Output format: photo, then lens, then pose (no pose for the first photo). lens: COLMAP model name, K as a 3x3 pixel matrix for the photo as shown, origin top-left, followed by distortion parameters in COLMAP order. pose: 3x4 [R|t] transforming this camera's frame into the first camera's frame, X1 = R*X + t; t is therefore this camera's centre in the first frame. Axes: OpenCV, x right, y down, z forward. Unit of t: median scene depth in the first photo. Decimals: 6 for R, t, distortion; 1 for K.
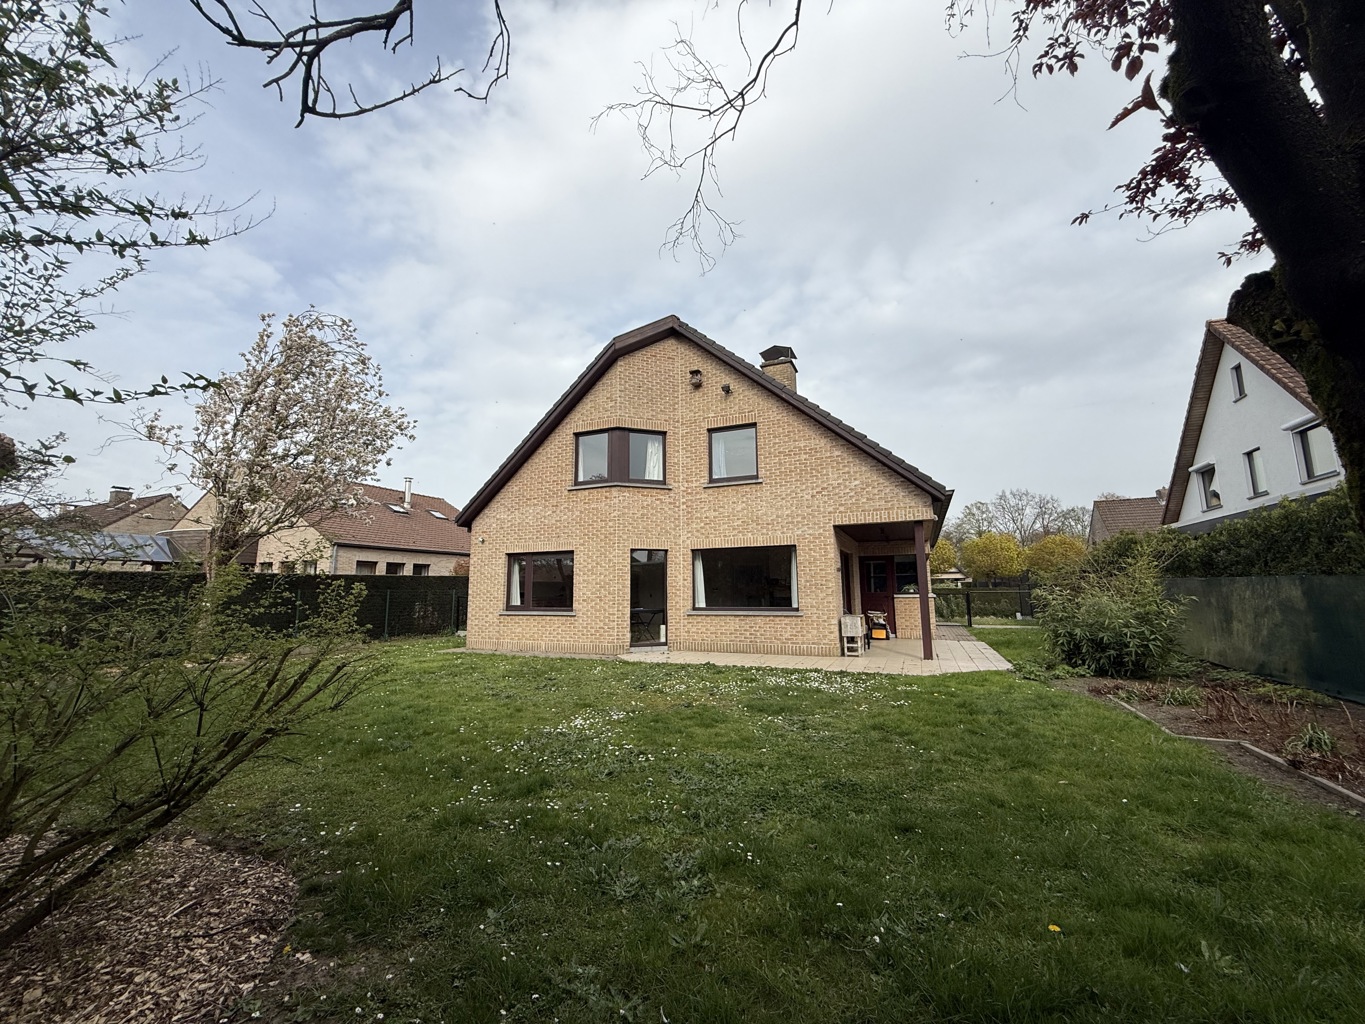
lens RADIAL K [[543.4, 0, 676.6], [0, 543.4, 511.6], [0, 0, 1]] dist [0.002021, 0.000056]
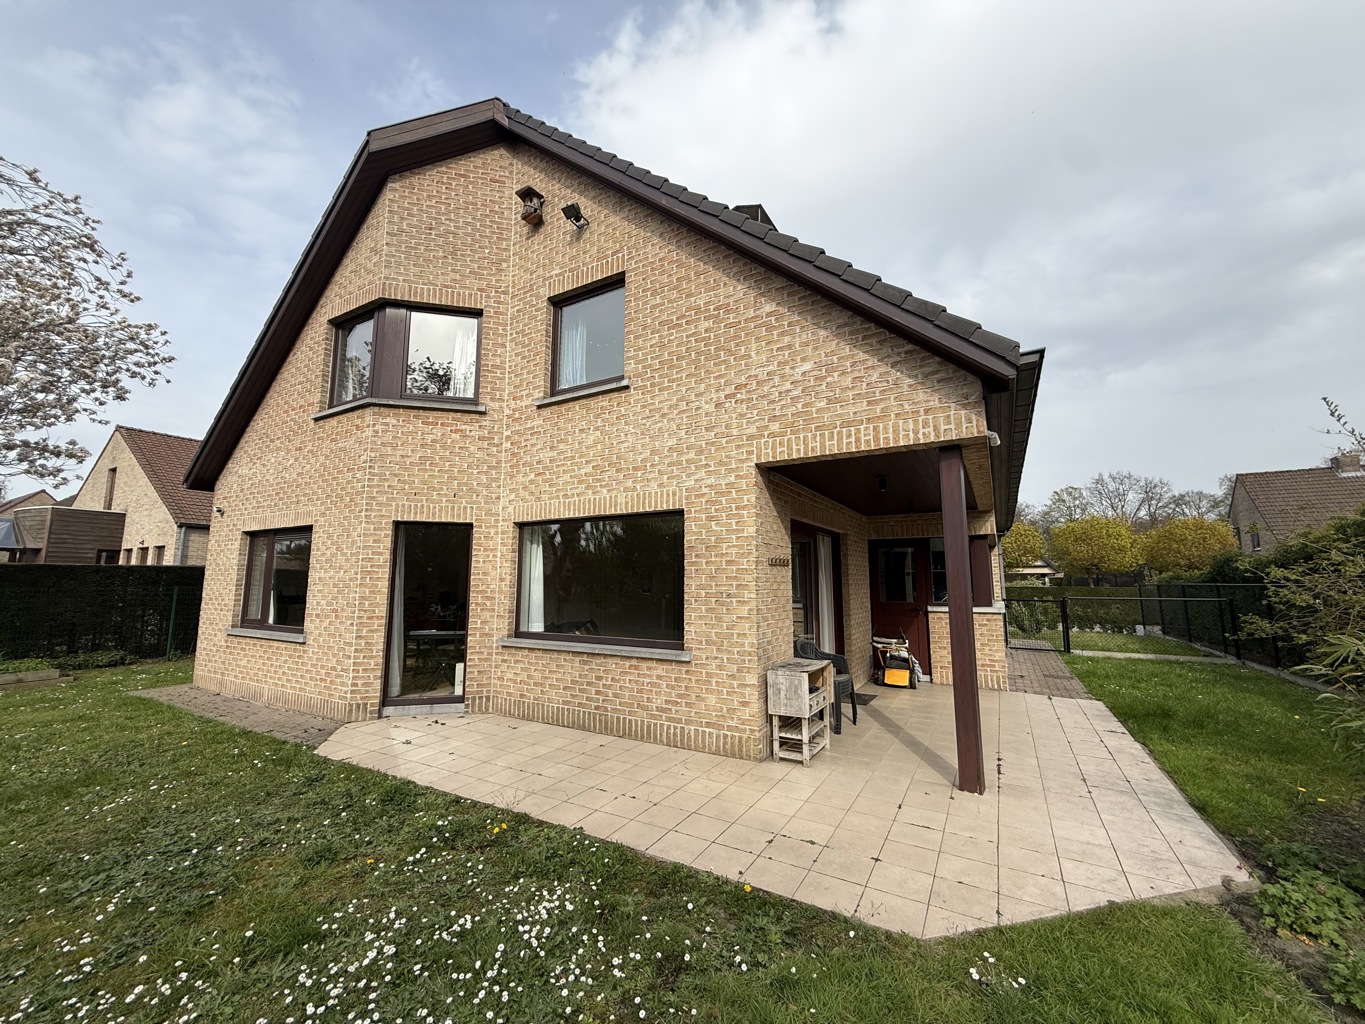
lens RADIAL K [[538.1, 0, 677.5], [0, 538.1, 510.9], [0, 0, 1]] dist [0.002293, 0.000085]
pose [[0.992711, -0.005663, -0.120383, 0.250421], [0.007376, 0.999878, 0.013785, 0.051952], [0.120290, -0.014573, 0.992632, 0.493524]]
